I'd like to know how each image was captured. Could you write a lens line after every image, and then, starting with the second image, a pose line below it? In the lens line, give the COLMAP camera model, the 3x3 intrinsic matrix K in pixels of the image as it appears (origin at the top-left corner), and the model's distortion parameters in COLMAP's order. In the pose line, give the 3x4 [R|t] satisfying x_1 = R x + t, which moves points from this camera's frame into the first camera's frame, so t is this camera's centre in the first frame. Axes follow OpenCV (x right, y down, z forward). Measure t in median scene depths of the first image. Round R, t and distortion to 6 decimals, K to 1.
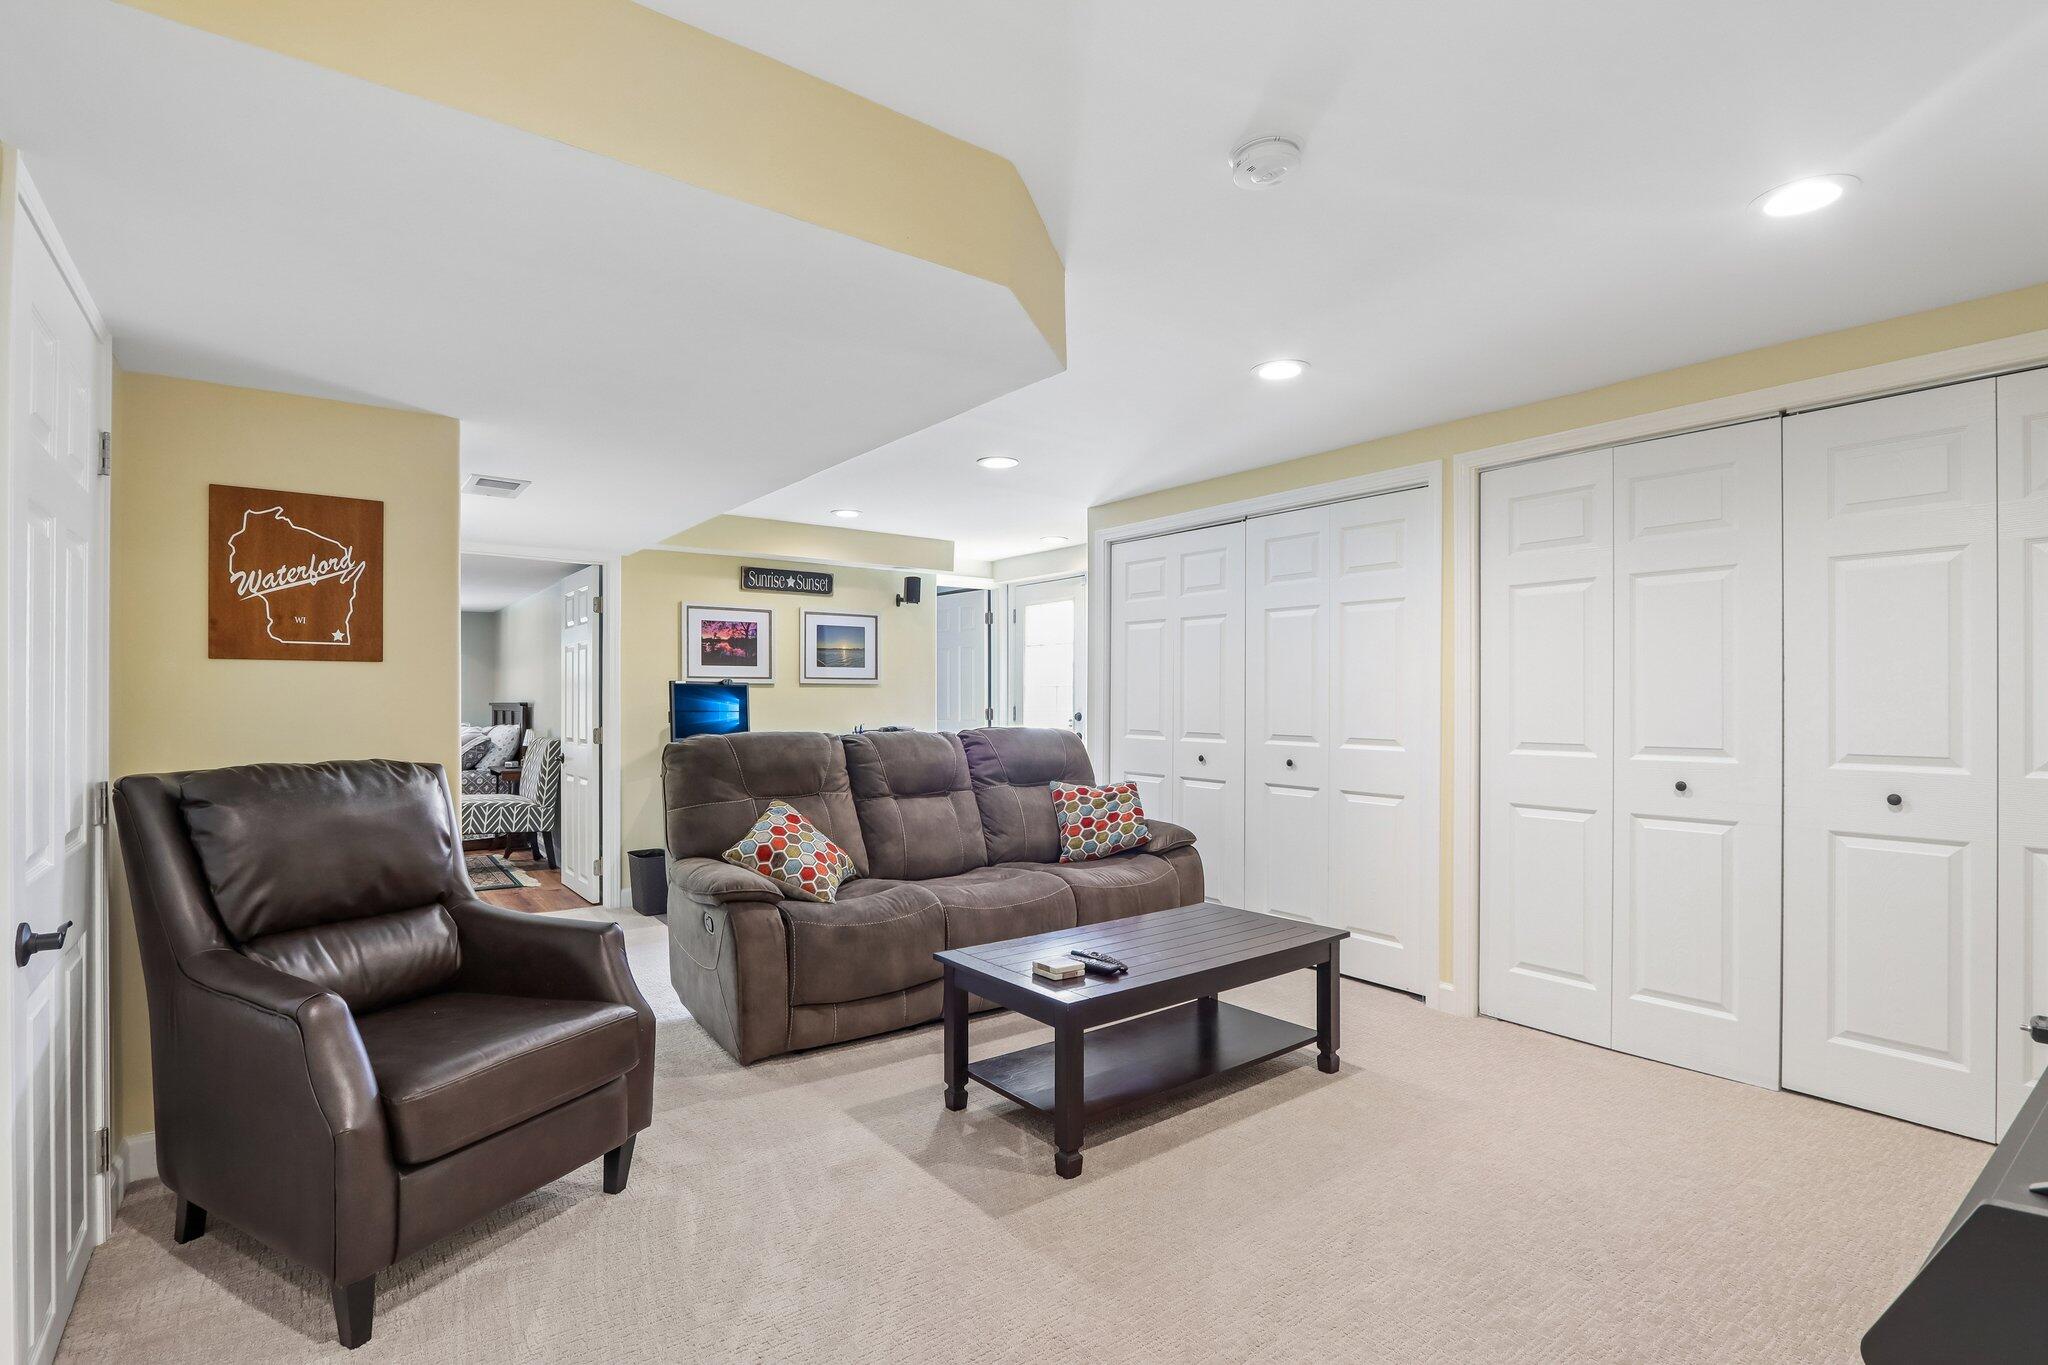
lens RADIAL K [[955.2, 0, 1018.7], [0, 955.2, 686.4], [0, 0, 1]] dist [-0.009811, 0.000779]
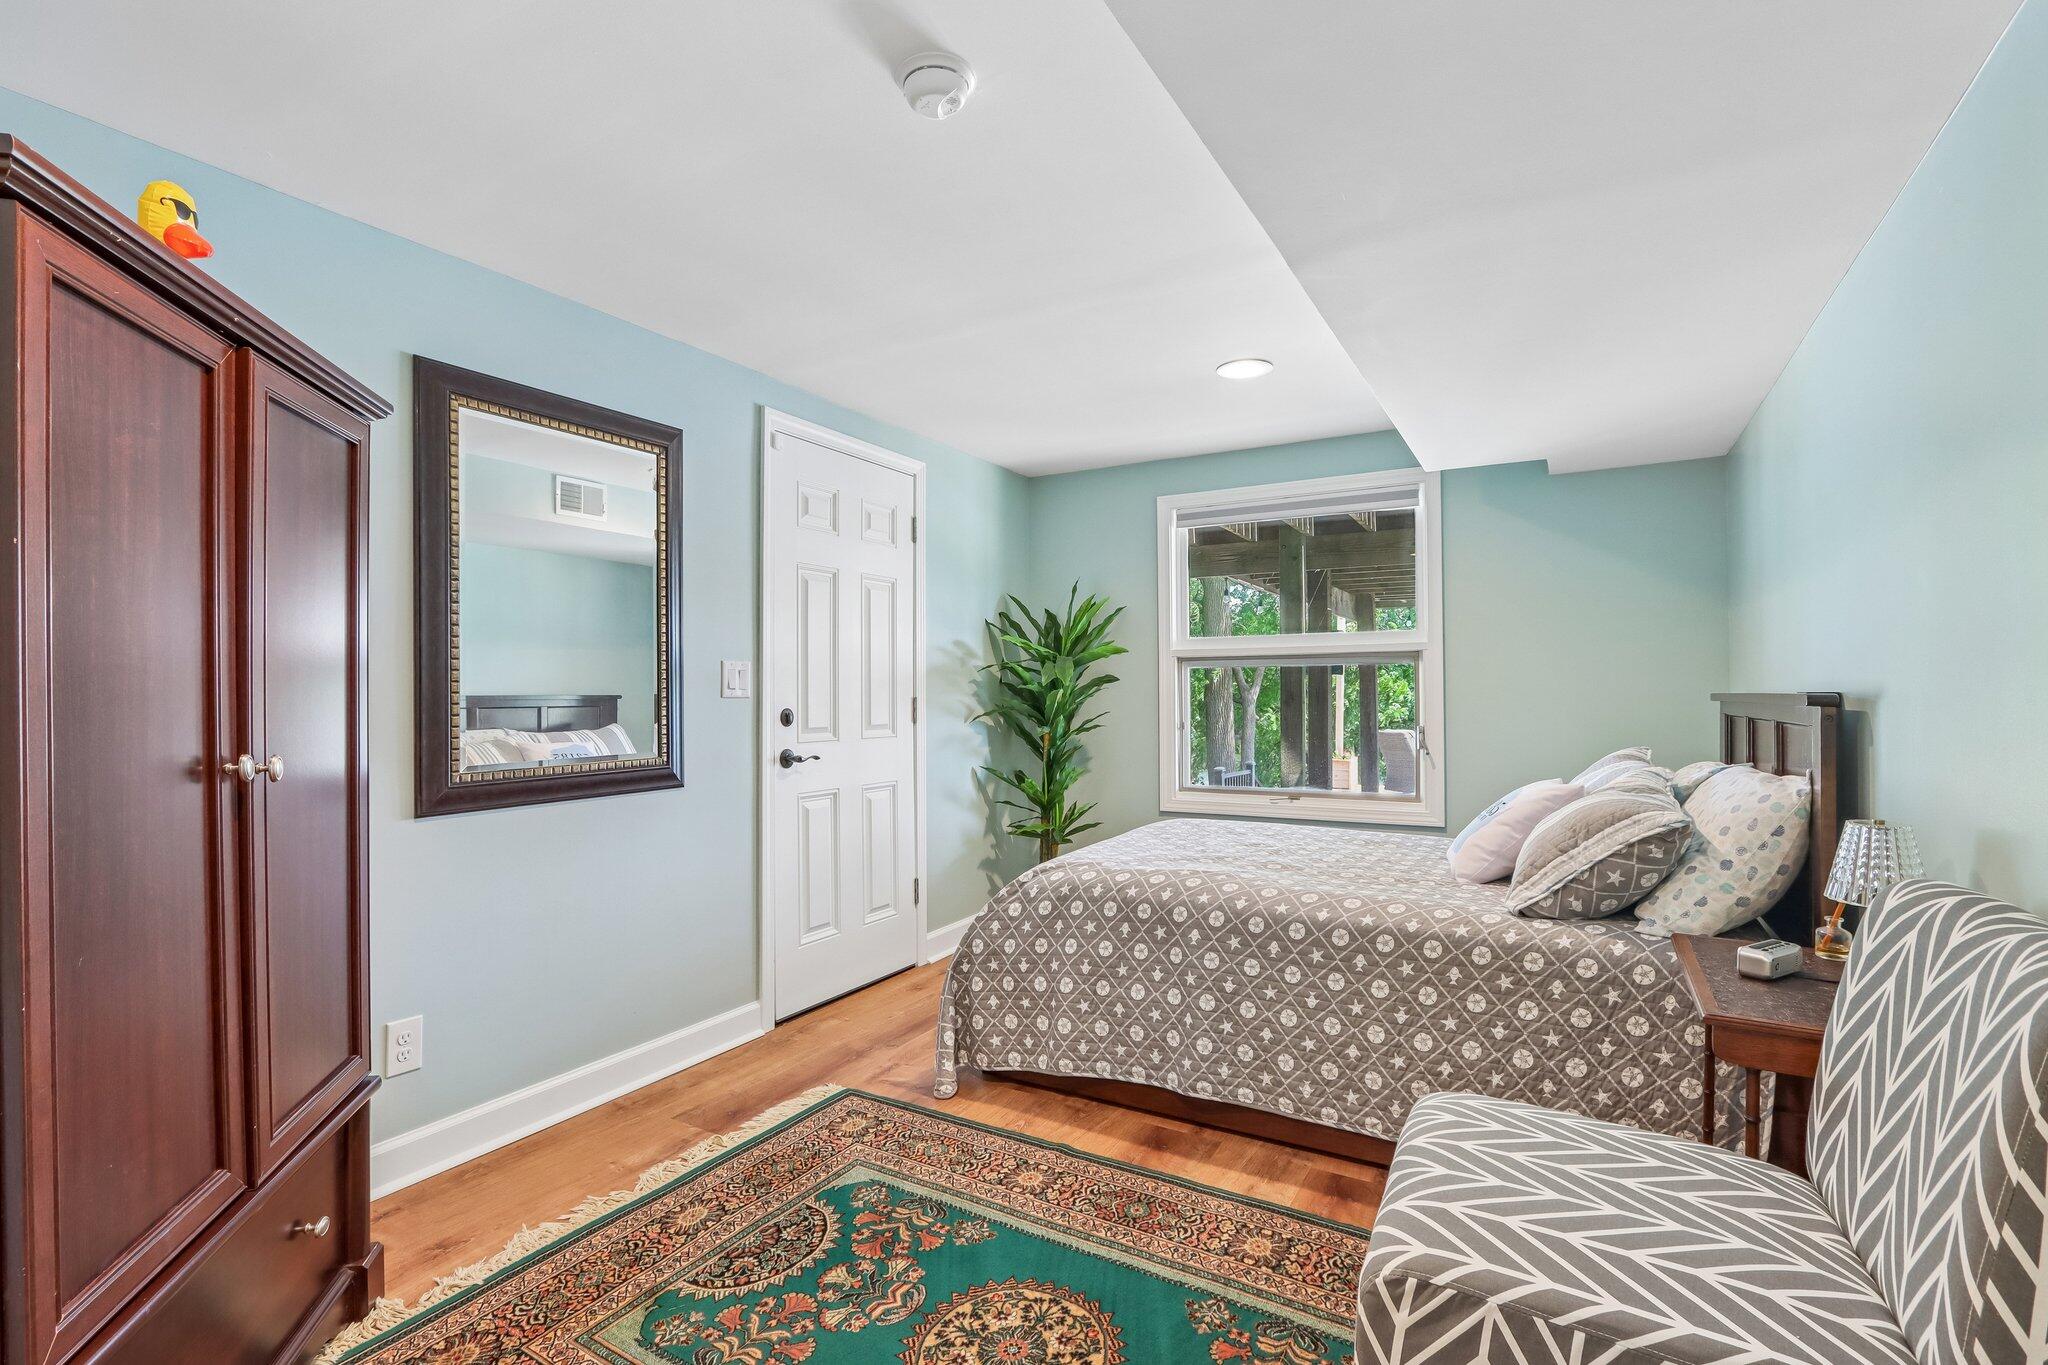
lens RADIAL K [[955.2, 0, 1018.6], [0, 955.2, 683.5], [0, 0, 1]] dist [-0.009811, 0.000779]
pose [[0.375880, -0.001196, -0.926667, -0.366981], [0.004926, 0.999988, 0.000707, 0.013010], [0.926655, -0.004830, 0.375882, 0.707092]]
